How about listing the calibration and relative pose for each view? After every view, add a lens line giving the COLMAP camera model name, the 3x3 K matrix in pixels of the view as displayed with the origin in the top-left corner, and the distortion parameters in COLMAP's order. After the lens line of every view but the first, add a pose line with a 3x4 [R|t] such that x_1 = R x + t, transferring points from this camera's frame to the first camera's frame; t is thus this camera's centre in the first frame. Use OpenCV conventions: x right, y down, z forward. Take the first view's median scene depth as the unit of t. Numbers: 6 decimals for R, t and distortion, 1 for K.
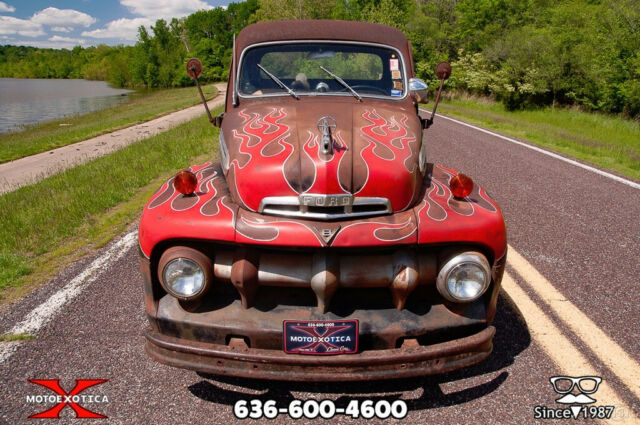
lens RADIAL K [[449.3, 0, 319.6], [0, 449.3, 213.2], [0, 0, 1]] dist [-0.058734, 0.003050]
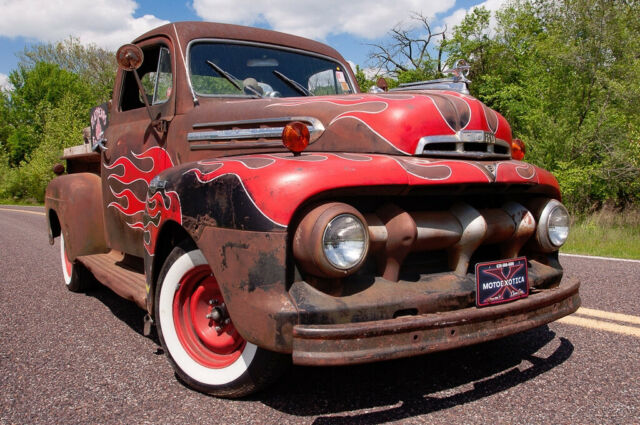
lens RADIAL K [[557.3, 0, 325.9], [0, 557.3, 203.3], [0, 0, 1]] dist [-0.103752, 0.013527]
pose [[0.823422, -0.030159, 0.566627, -0.923517], [0.181865, 0.959934, -0.213193, 0.296942], [-0.537495, 0.278598, 0.795916, 0.257783]]
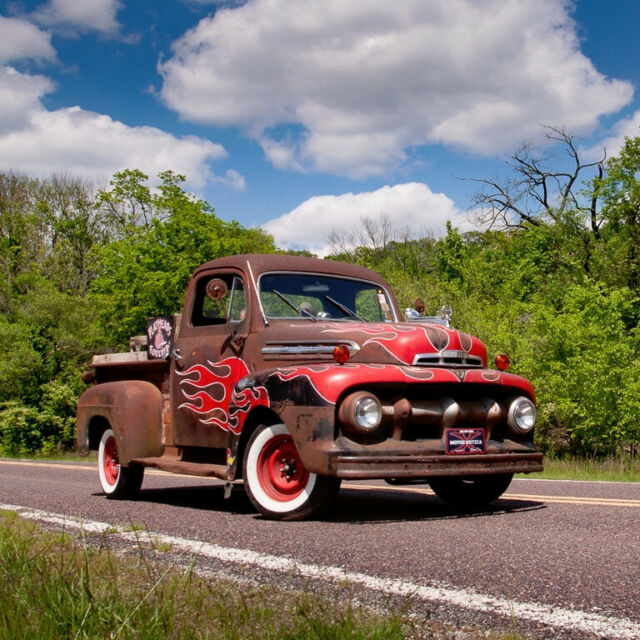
lens RADIAL K [[1024.8, 0, 428.2], [0, 1024.8, 319.8], [0, 0, 1]] dist [-0.014582, 0.000000]
pose [[0.808961, 0.053989, 0.585378, -2.129854], [0.181079, 0.924471, -0.335504, 1.027879], [-0.559279, 0.377409, 0.738085, -1.618272]]
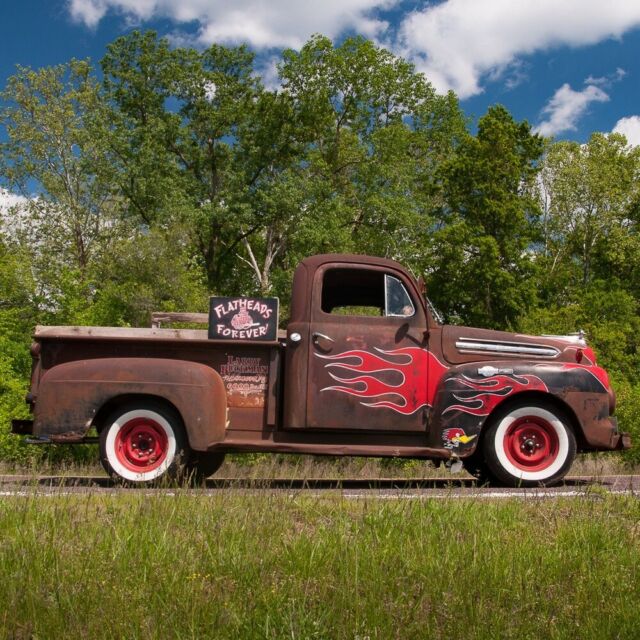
lens RADIAL K [[743.1, 0, 320.6], [0, 743.1, 323.0], [0, 0, 1]] dist [-0.123416, 0.000000]
pose [[0.061357, 0.179186, 0.981900, -3.584052], [0.288811, 0.938483, -0.189310, 0.069684], [-0.955418, 0.295199, 0.005832, 2.162563]]
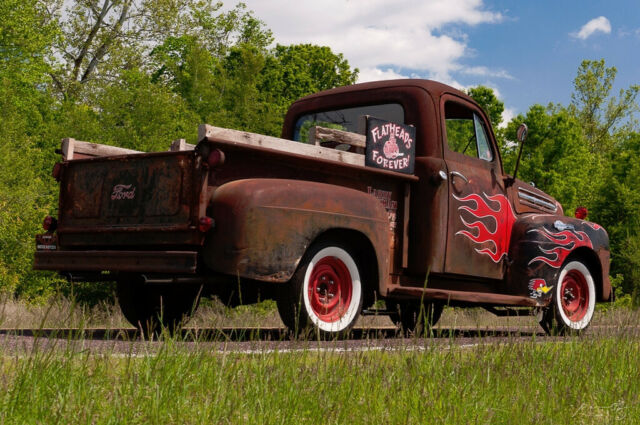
lens RADIAL K [[1352.3, 0, 320.4], [0, 1352.3, 210.5], [0, 0, 1]] dist [0.050663, 0.000000]
pose [[-0.741879, 0.037333, 0.669494, -3.665026], [0.181155, 0.972480, 0.146512, -1.236895], [-0.645599, 0.229977, -0.728225, 6.518164]]
